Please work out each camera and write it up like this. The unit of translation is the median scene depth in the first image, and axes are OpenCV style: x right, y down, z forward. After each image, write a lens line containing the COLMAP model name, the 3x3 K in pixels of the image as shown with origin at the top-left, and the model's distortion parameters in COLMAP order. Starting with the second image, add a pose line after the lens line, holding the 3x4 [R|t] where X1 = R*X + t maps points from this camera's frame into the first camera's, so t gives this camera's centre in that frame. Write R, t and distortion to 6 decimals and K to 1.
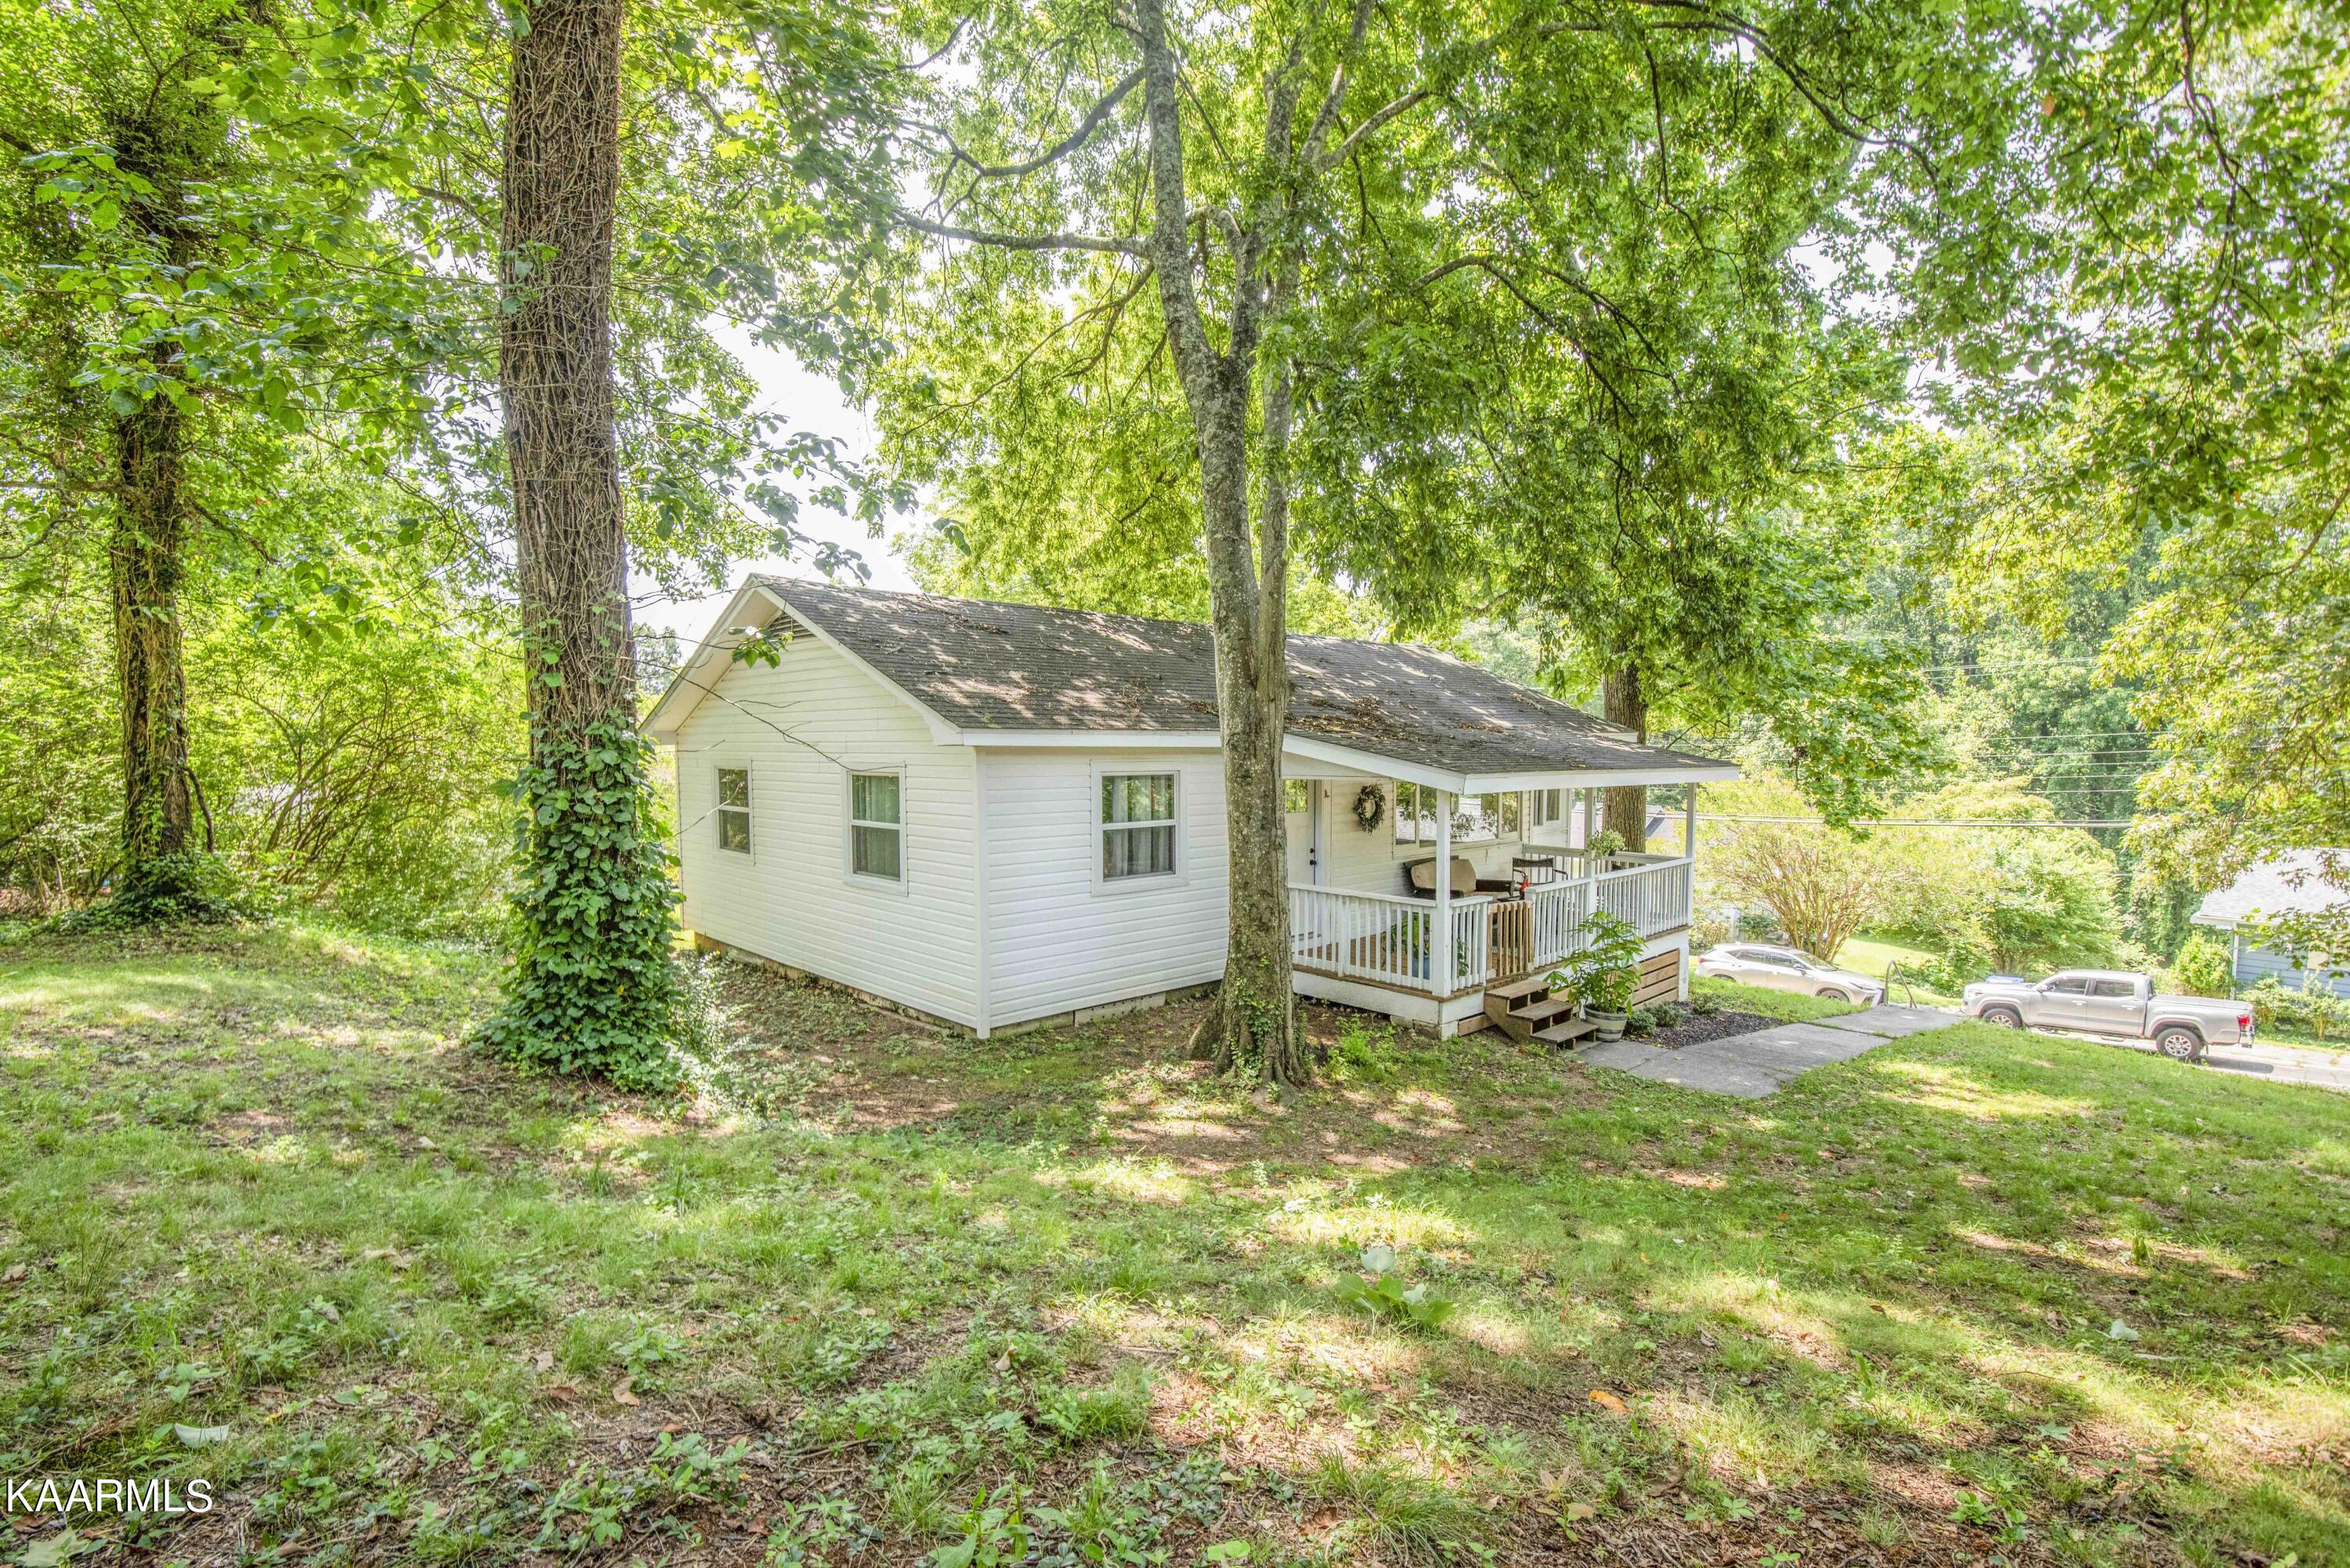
lens RADIAL K [[1109.5, 0, 1179.7], [0, 1109.5, 787.0], [0, 0, 1]] dist [-0.005694, -0.000485]
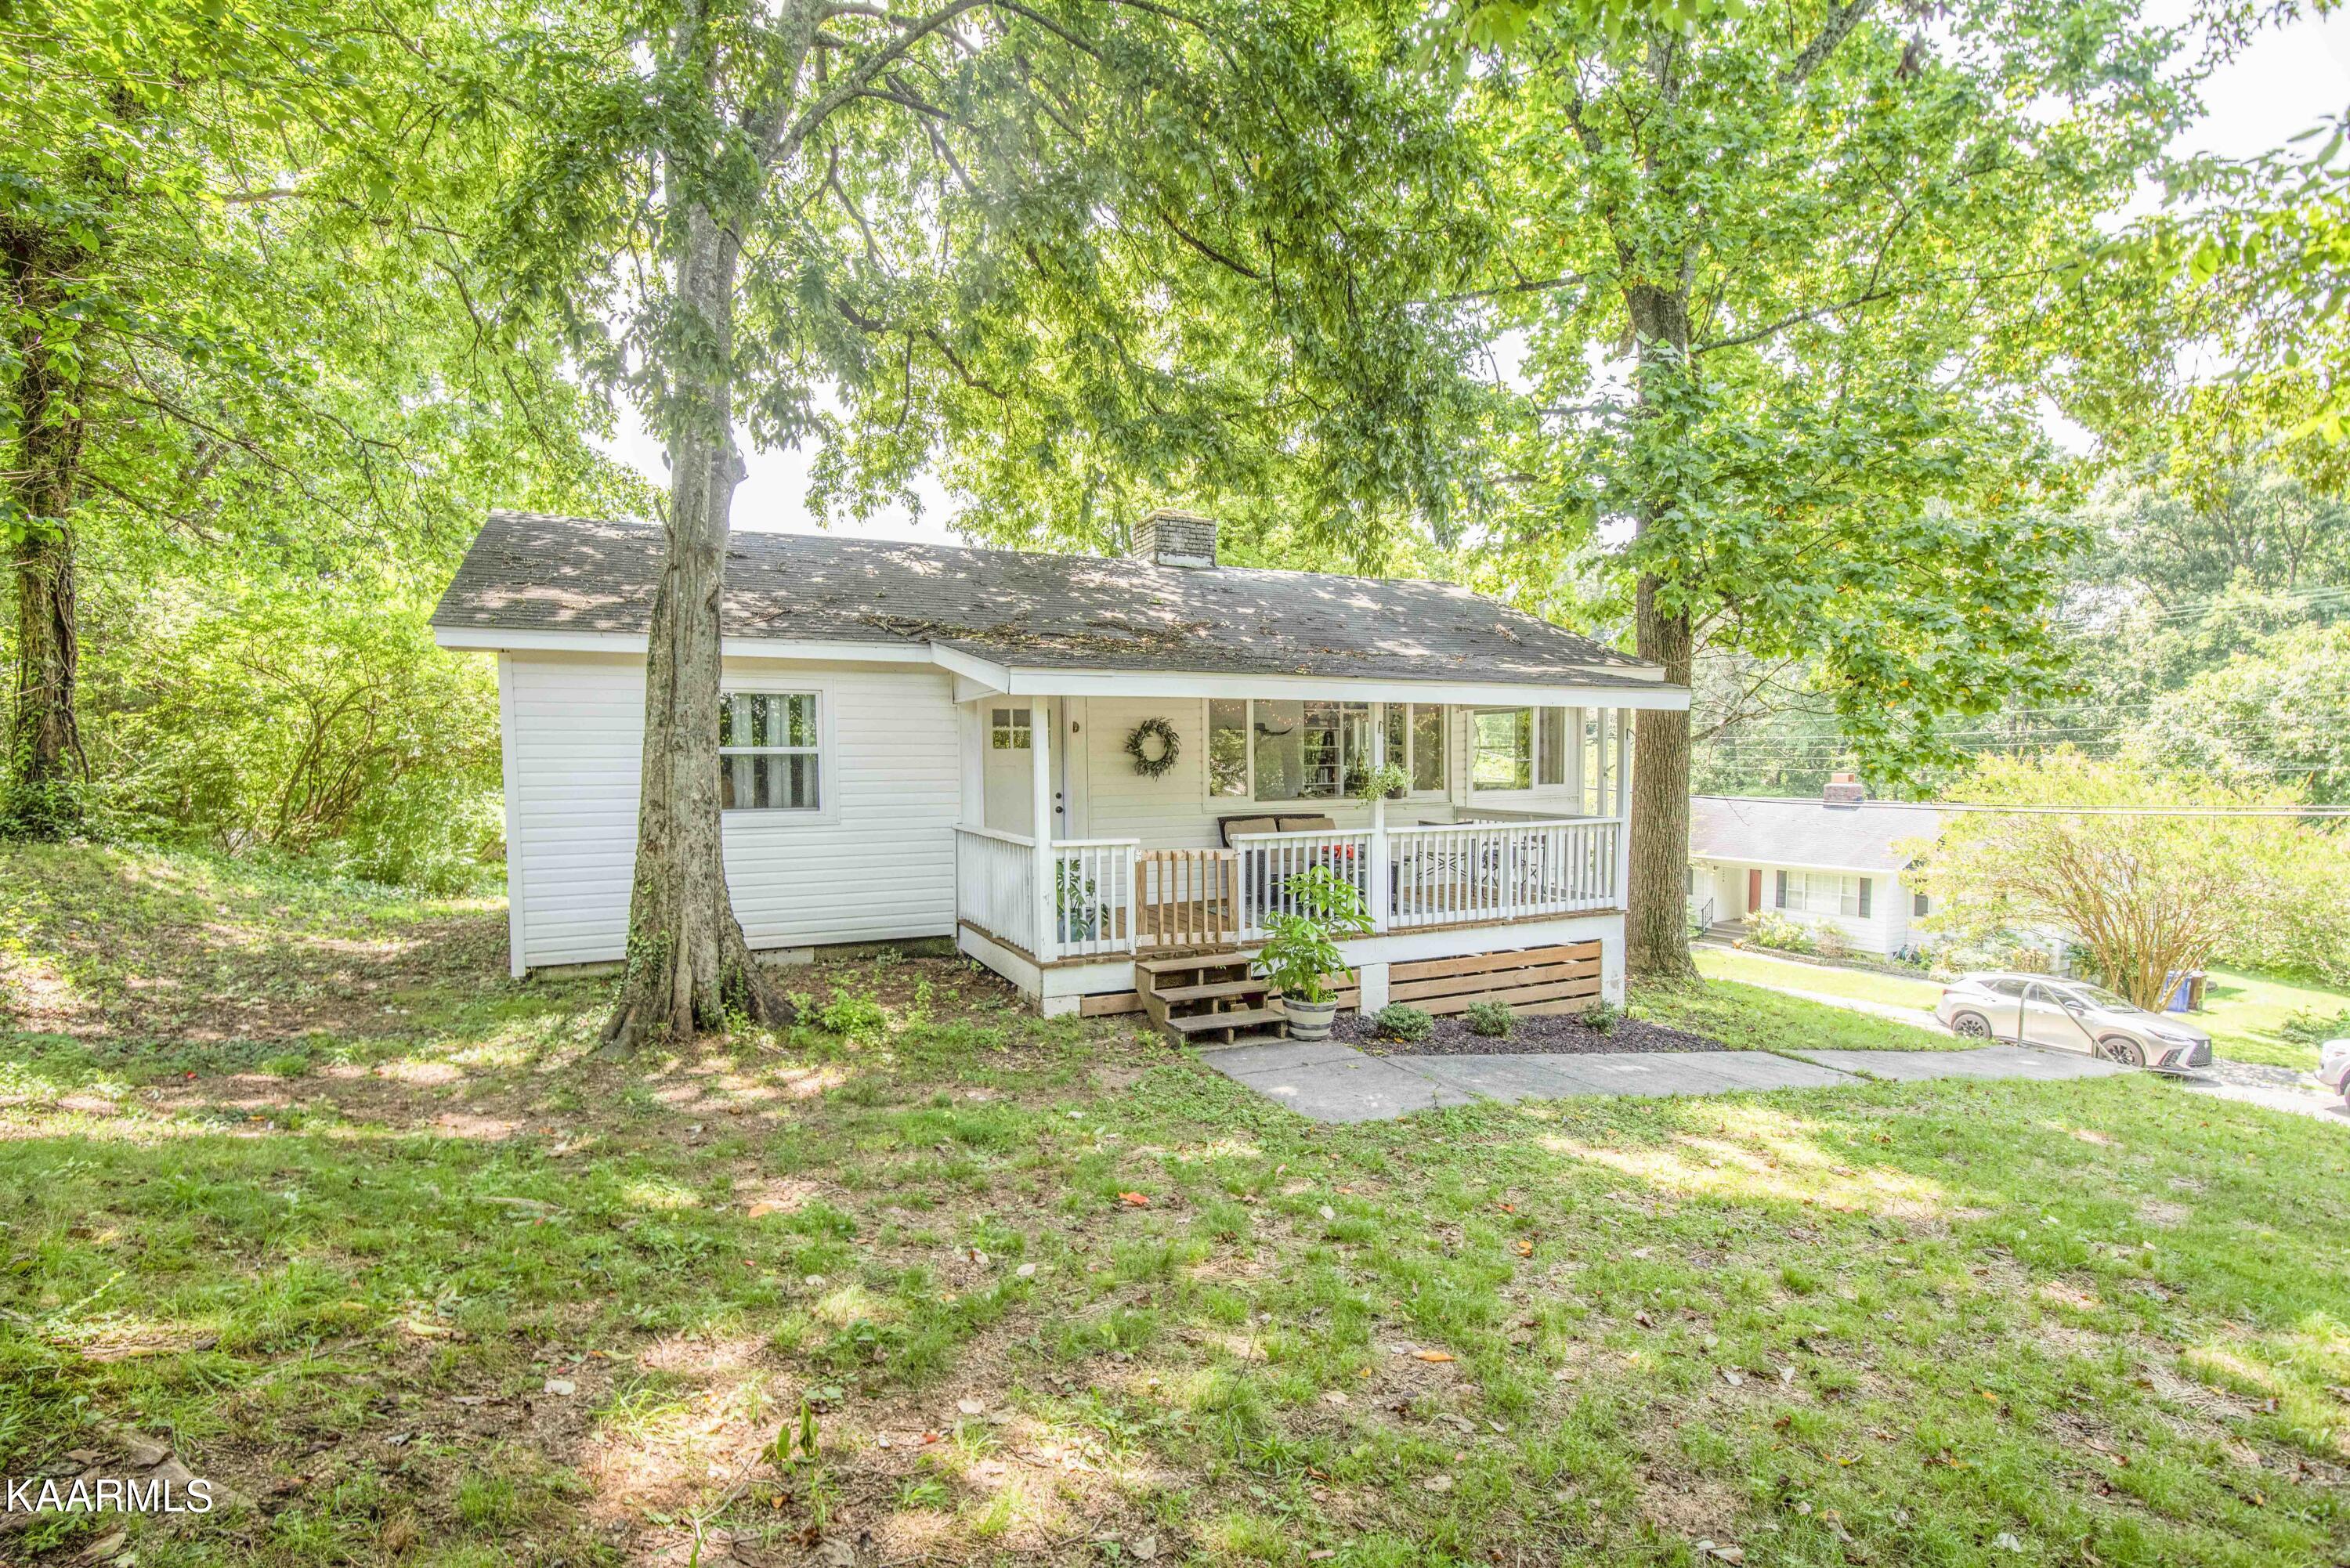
lens RADIAL K [[1109.5, 0, 1173.9], [0, 1109.5, 771.6], [0, 0, 1]] dist [-0.005694, -0.000485]
pose [[0.947066, -0.004104, -0.321013, 0.546205], [-0.004687, 0.999635, -0.026607, 0.071353], [0.321005, 0.026703, 0.946701, 0.272325]]
